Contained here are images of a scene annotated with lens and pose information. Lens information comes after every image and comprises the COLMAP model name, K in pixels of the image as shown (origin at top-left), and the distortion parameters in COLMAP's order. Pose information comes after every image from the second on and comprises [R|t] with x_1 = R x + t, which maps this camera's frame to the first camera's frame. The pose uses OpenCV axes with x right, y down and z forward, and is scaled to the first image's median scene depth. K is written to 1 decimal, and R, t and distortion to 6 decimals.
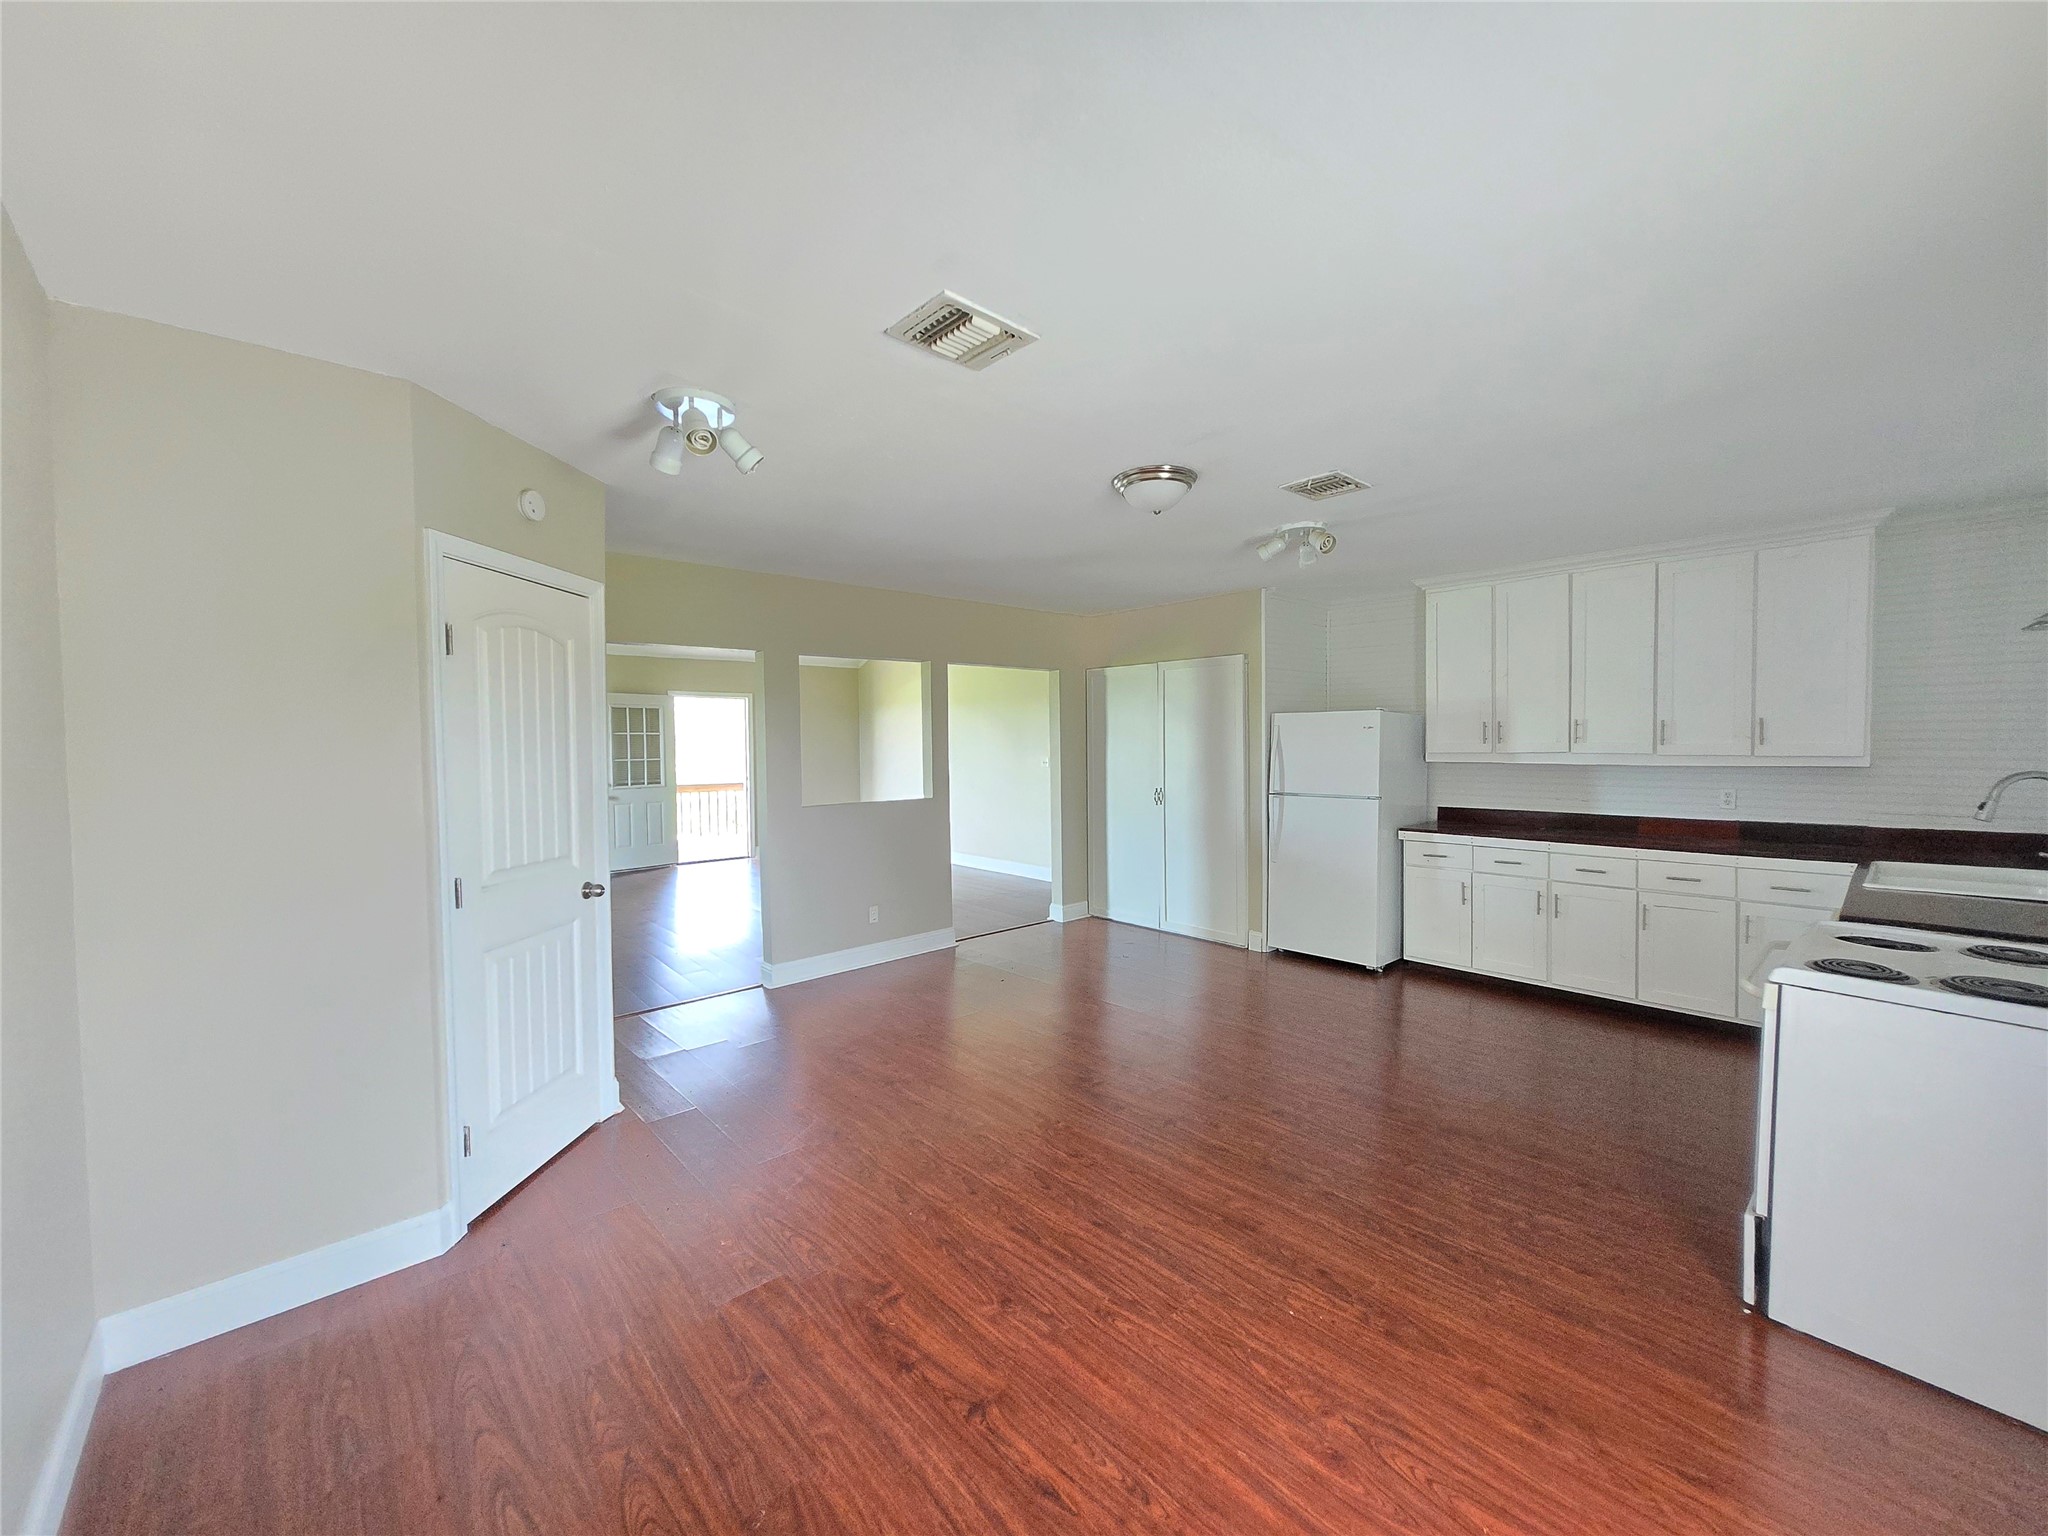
lens RADIAL K [[801.1, 0, 1034.5], [0, 801.1, 766.0], [0, 0, 1]] dist [-0.003570, -0.001070]
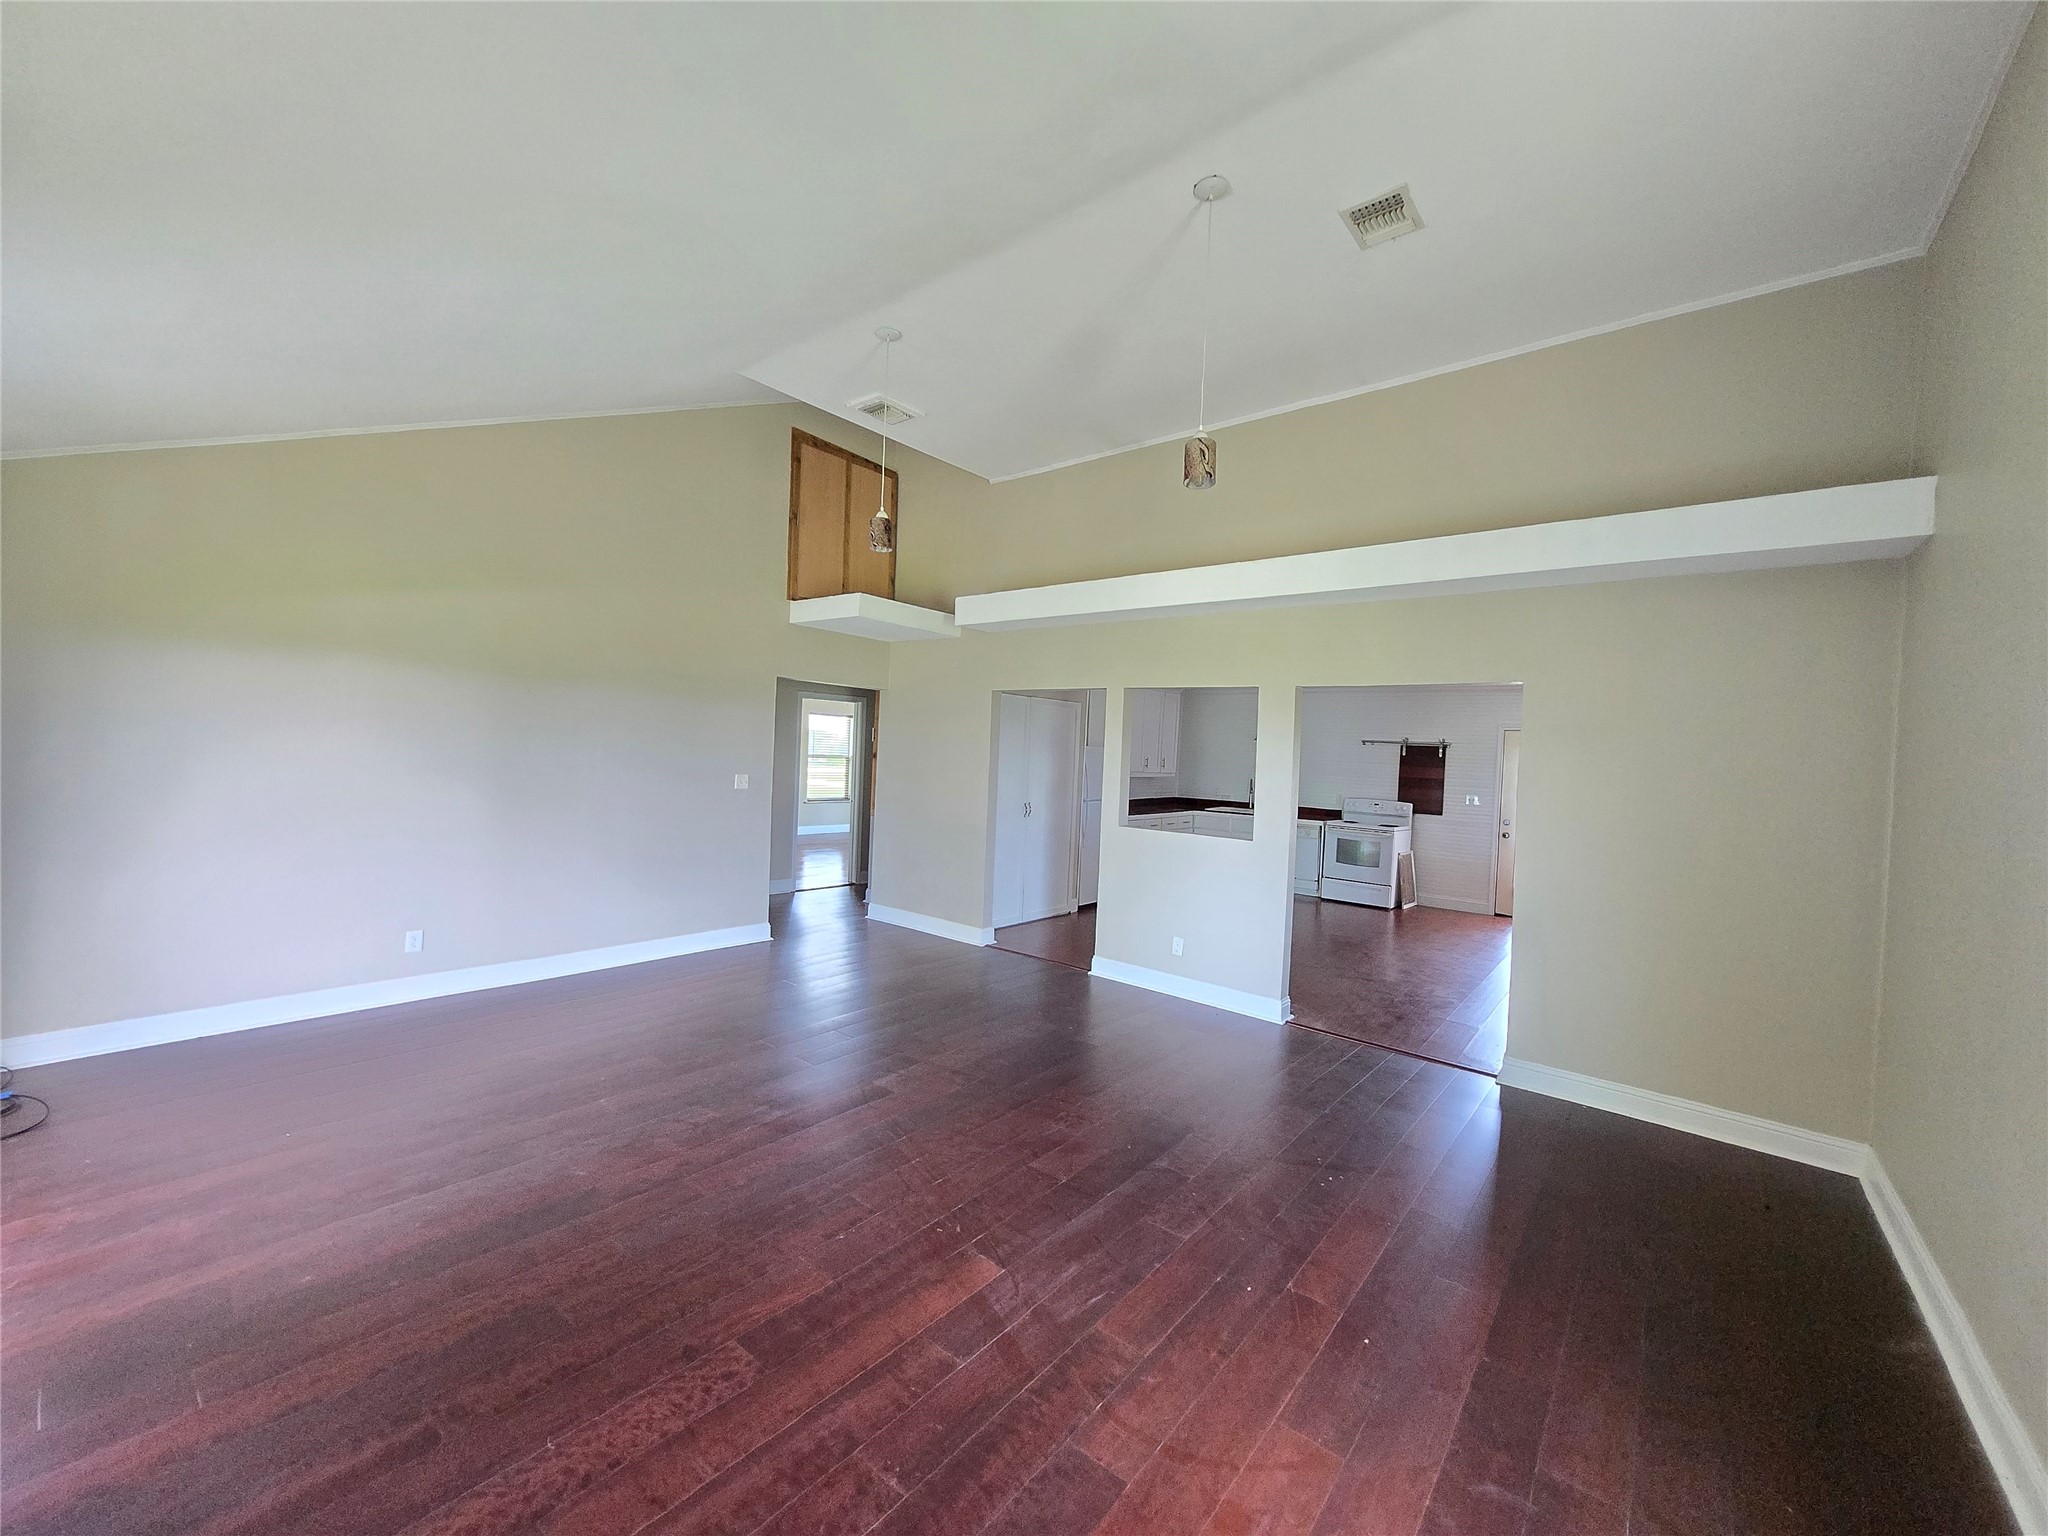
lens RADIAL K [[801.1, 0, 1027.0], [0, 801.1, 771.4], [0, 0, 1]] dist [-0.003570, -0.001070]
pose [[-0.136690, -0.023037, 0.990346, -1.258580], [-0.010013, 0.999711, 0.021873, -0.057631], [-0.990563, -0.006926, -0.136881, 1.427083]]
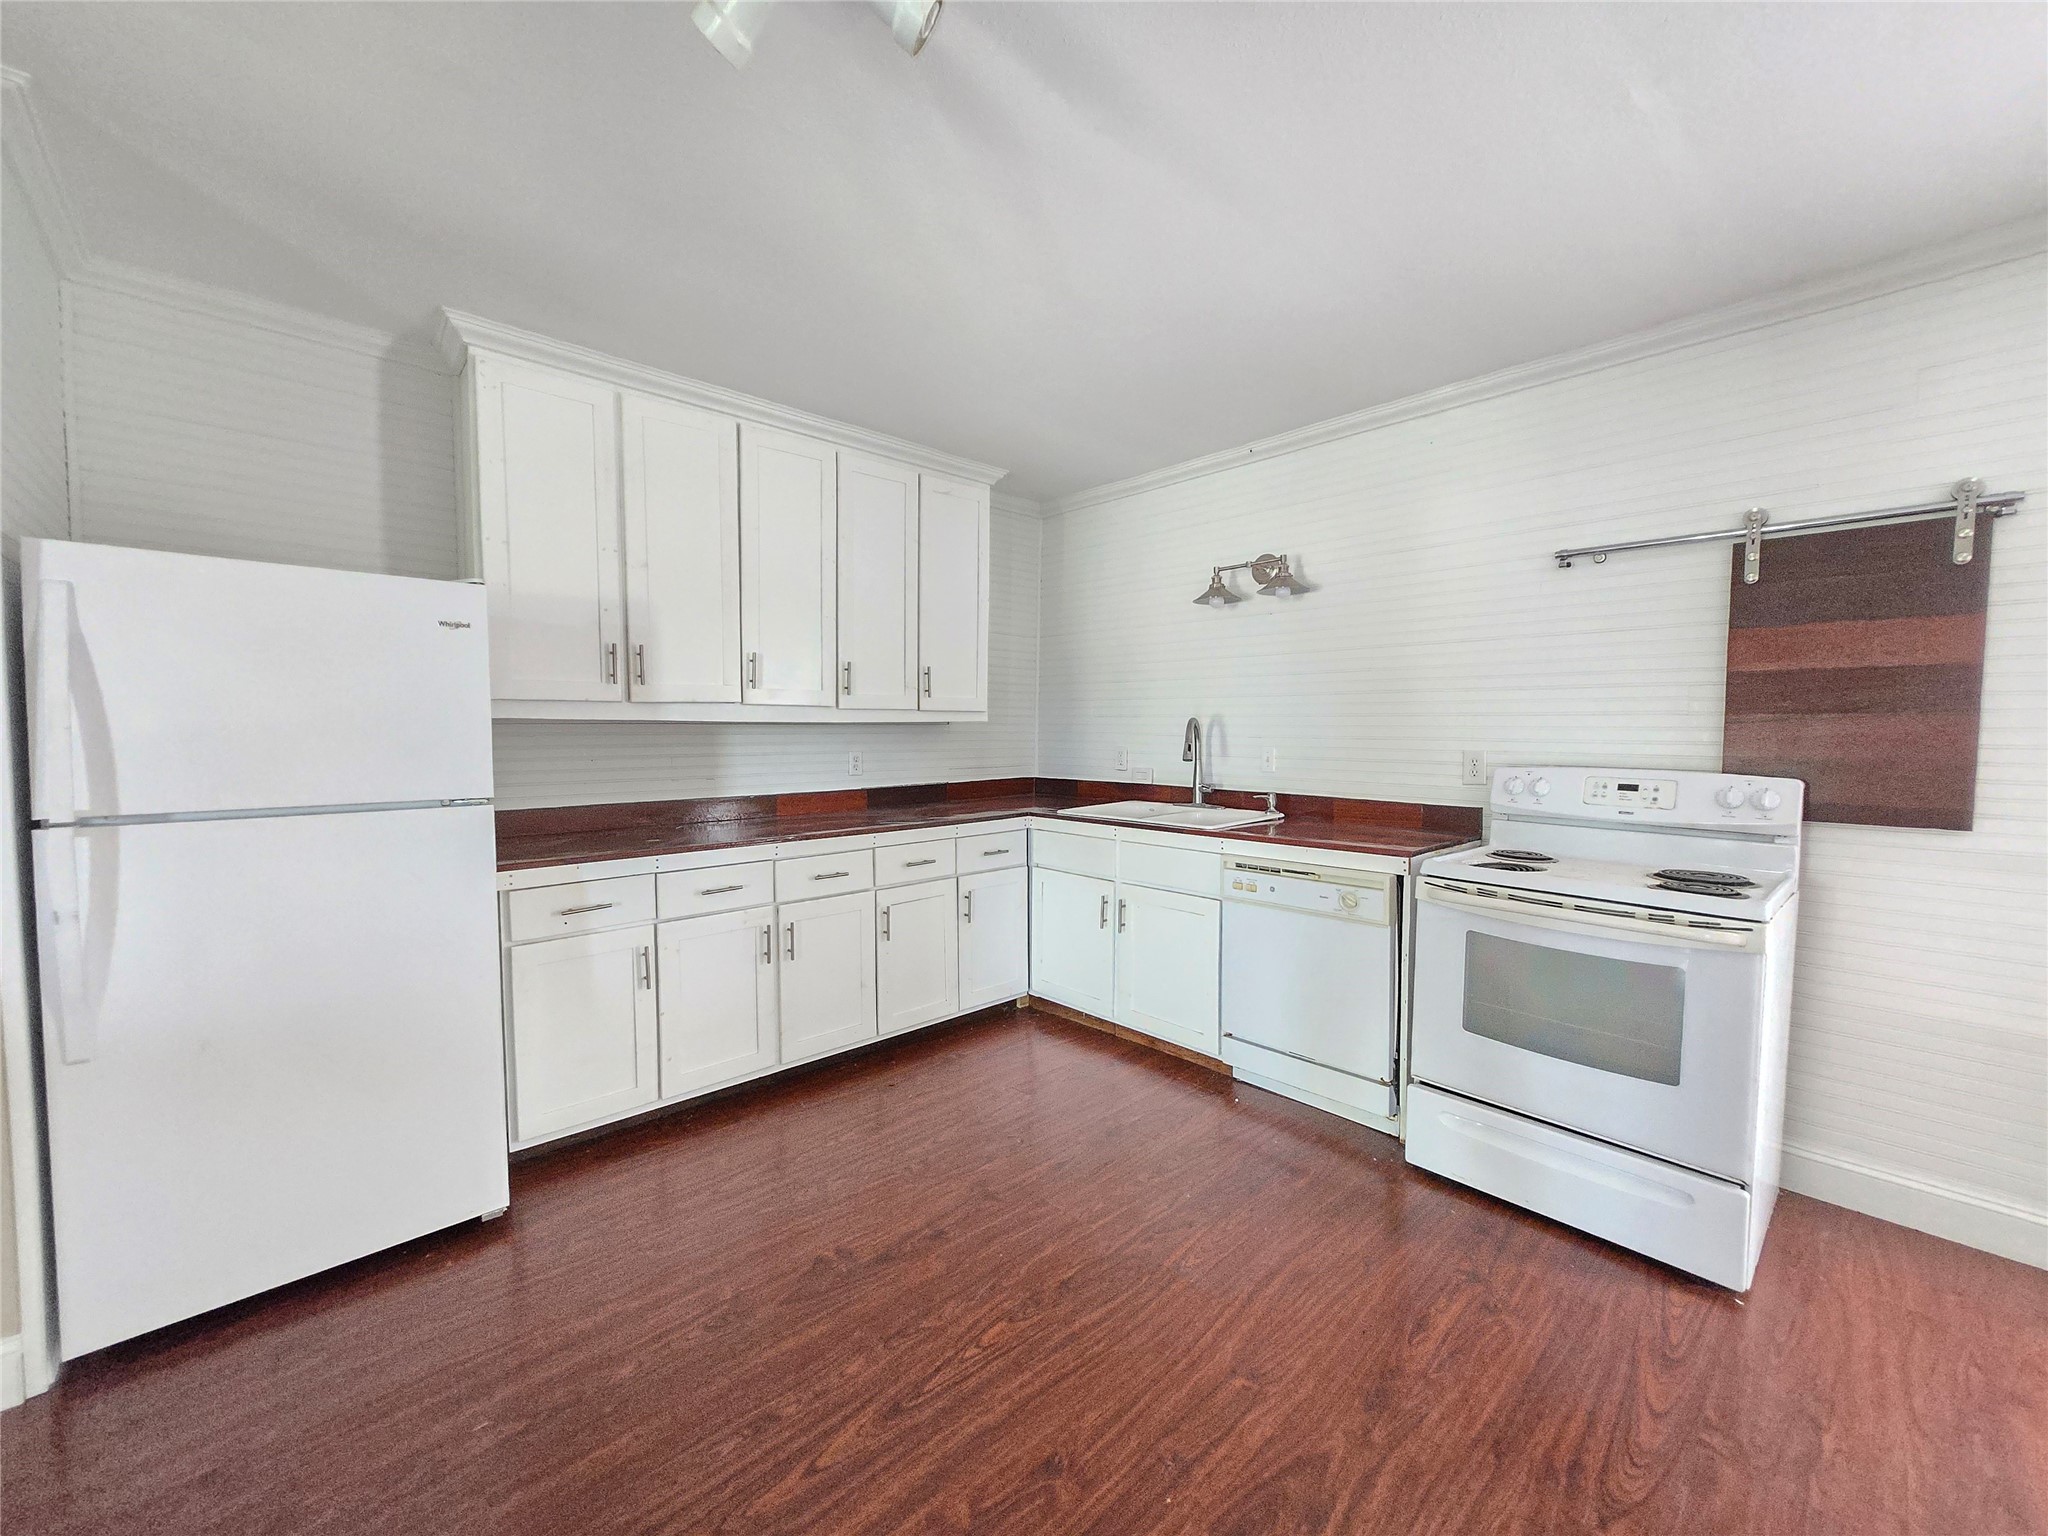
lens RADIAL K [[801.1, 0, 1032.7], [0, 801.1, 769.6], [0, 0, 1]] dist [-0.003570, -0.001070]
pose [[-0.013333, -0.044439, 0.998923, 0.016172], [0.024297, 0.998703, 0.044754, 0.012500], [-0.999616, 0.024868, -0.012236, 0.717539]]
